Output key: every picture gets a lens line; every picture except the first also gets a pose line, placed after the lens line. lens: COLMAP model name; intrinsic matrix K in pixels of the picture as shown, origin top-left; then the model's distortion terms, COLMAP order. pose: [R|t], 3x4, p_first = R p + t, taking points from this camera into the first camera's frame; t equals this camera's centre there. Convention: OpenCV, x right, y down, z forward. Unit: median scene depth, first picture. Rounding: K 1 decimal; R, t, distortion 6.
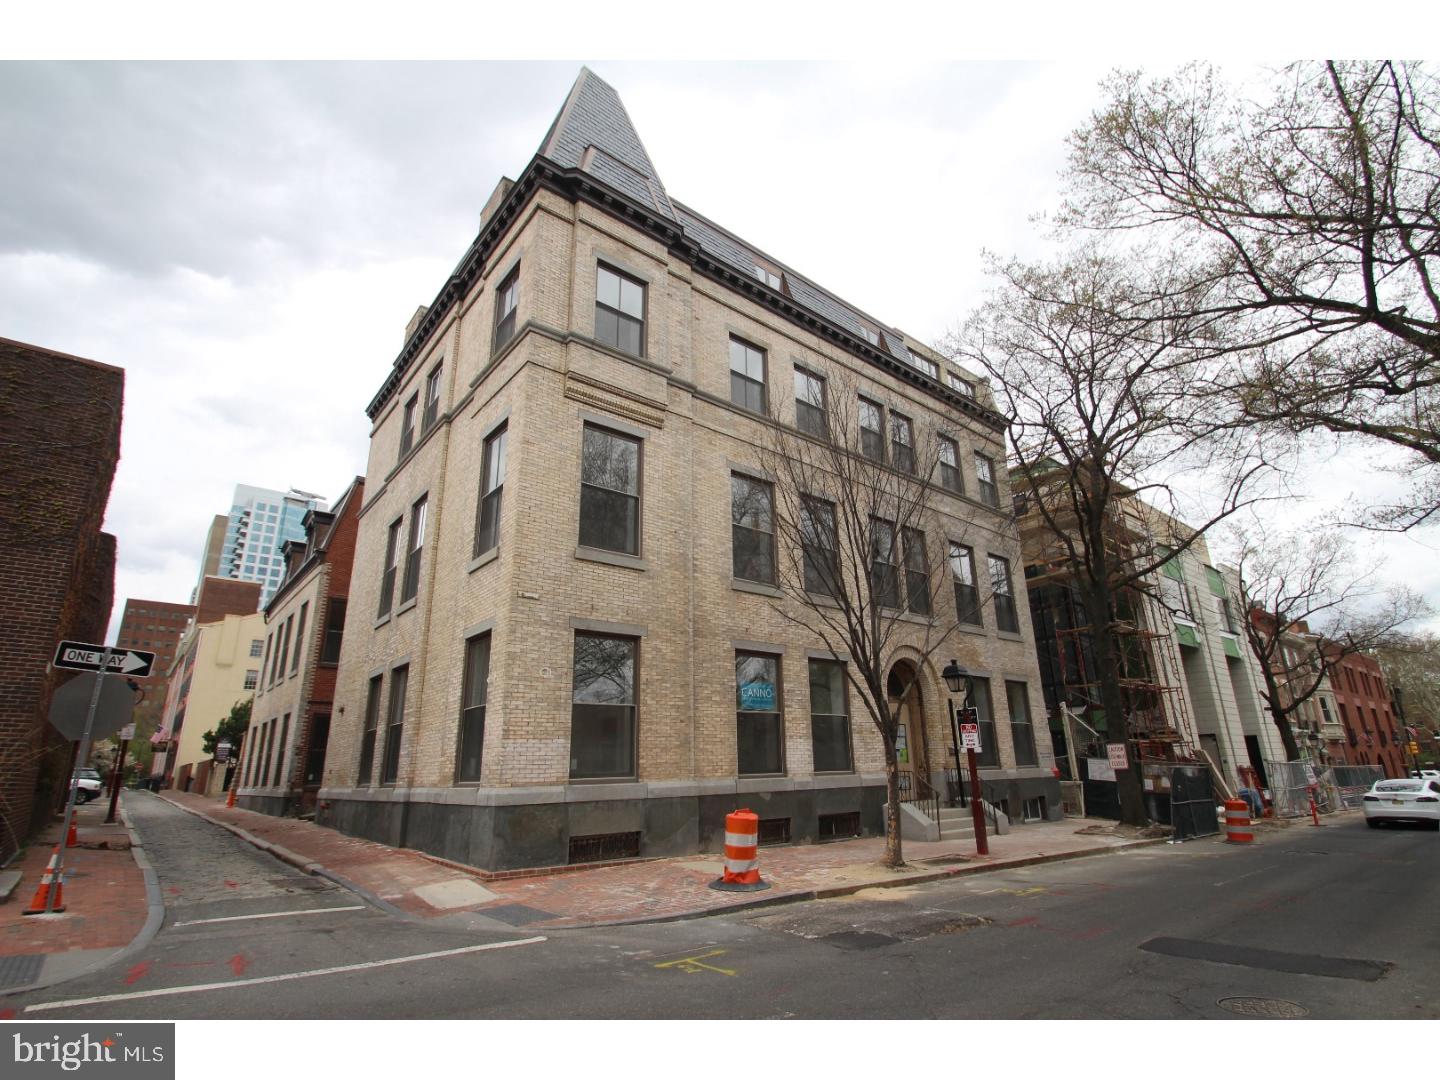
lens RADIAL K [[708.2, 0, 720.0], [0, 708.2, 540.0], [0, 0, 1]] dist [0.002583, 0.000124]
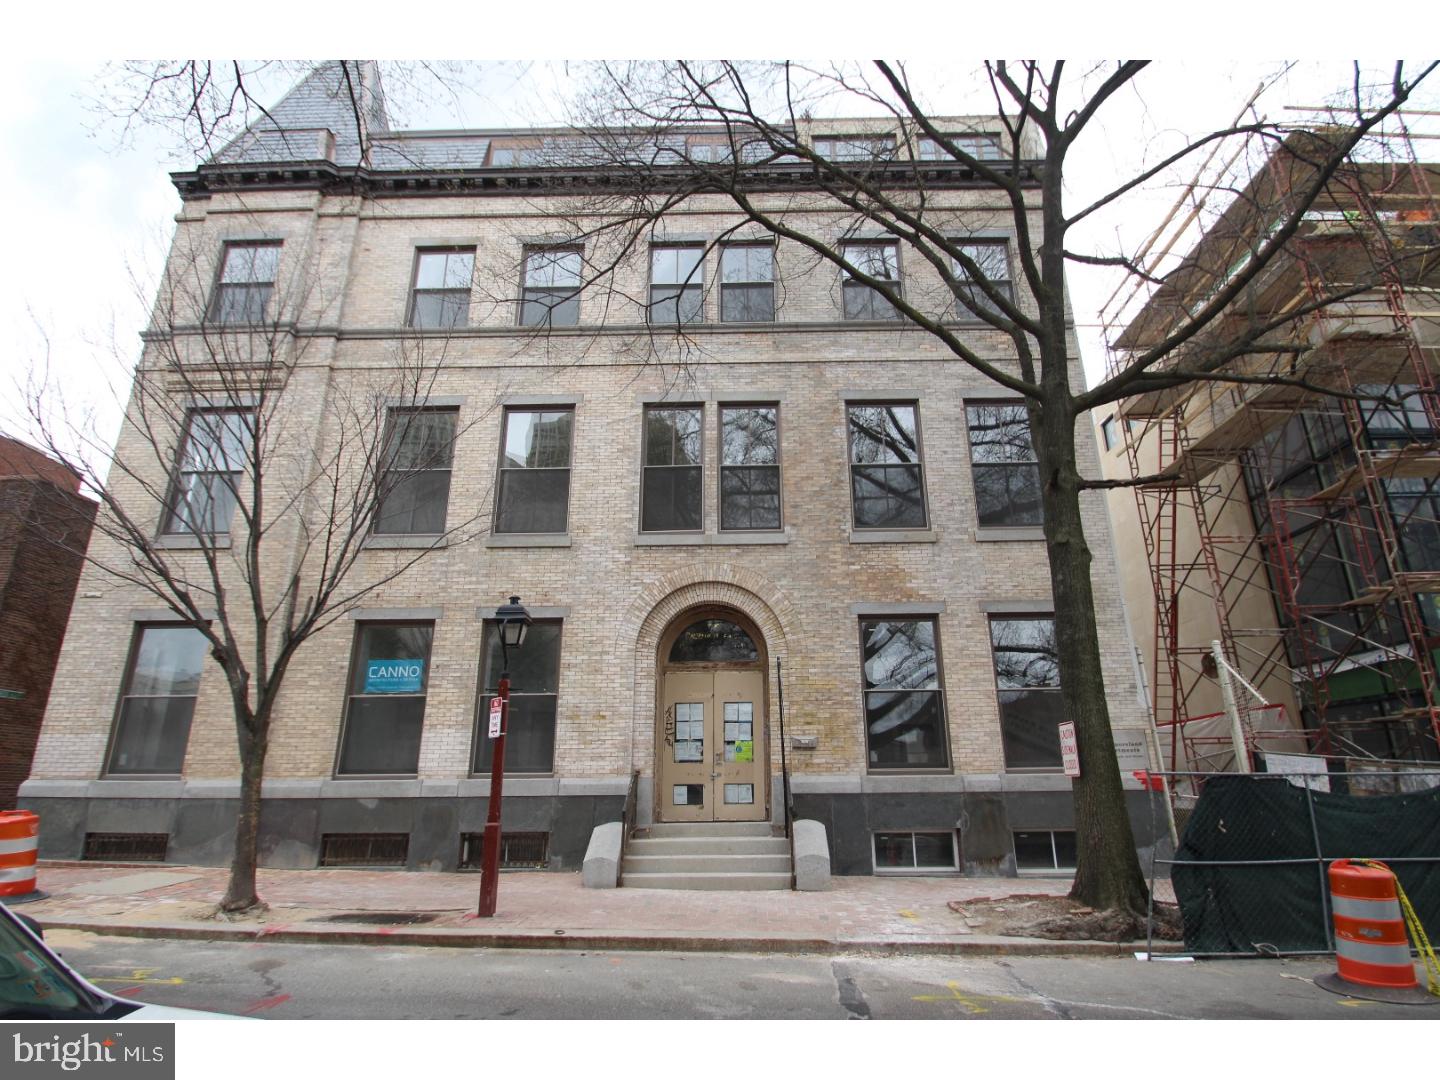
lens RADIAL K [[651.1, 0, 720.9], [0, 651.1, 574.1], [0, 0, 1]] dist [-0.011186, -0.000327]
pose [[0.757192, -0.166577, -0.631595, 0.785217], [0.192609, 0.980882, -0.027788, 0.195048], [0.624149, -0.100610, 0.774800, 0.664830]]
